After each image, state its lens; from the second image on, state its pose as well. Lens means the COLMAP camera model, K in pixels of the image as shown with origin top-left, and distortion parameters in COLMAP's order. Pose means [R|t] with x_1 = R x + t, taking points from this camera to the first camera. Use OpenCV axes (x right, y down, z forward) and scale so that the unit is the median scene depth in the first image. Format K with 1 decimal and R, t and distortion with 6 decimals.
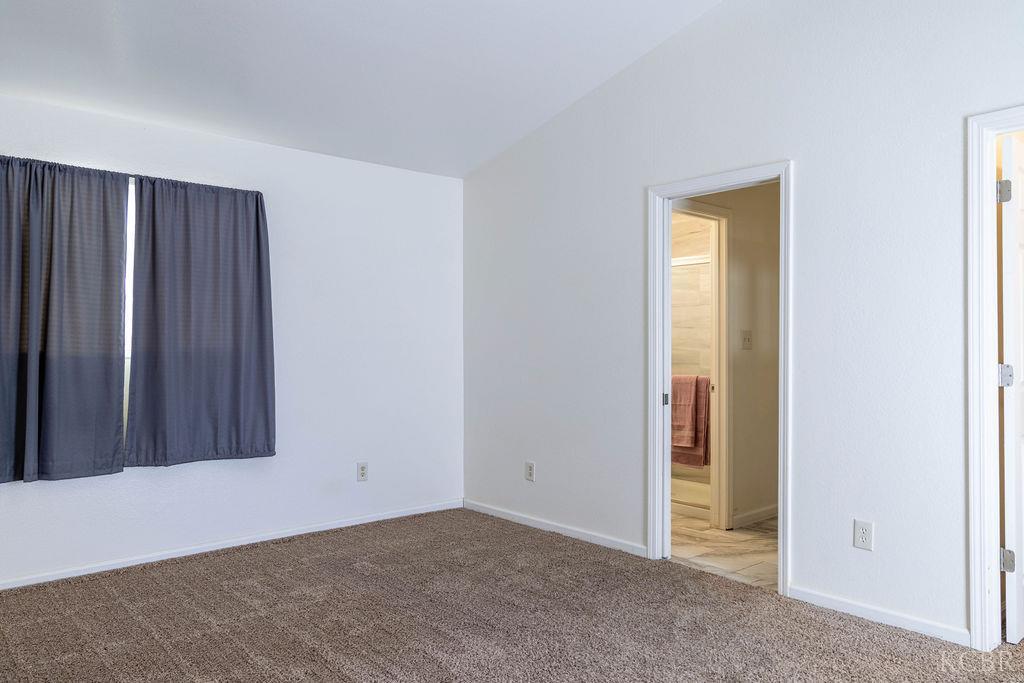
lens RADIAL K [[718.3, 0, 511.4], [0, 718.3, 344.2], [0, 0, 1]] dist [0.012033, 0.001984]
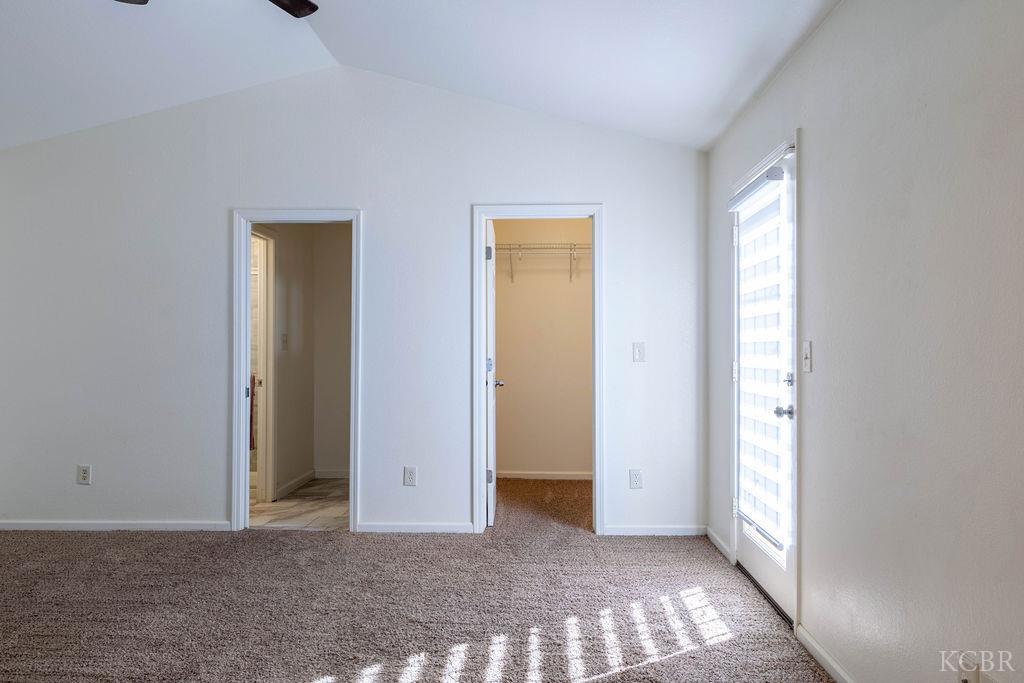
lens RADIAL K [[718.3, 0, 511.4], [0, 718.3, 344.2], [0, 0, 1]] dist [0.012033, 0.001984]
pose [[0.682572, 0.001562, 0.730816, -0.382063], [-0.001205, 0.999999, -0.001011, -0.001306], [-0.730817, -0.000190, 0.682574, -0.125895]]
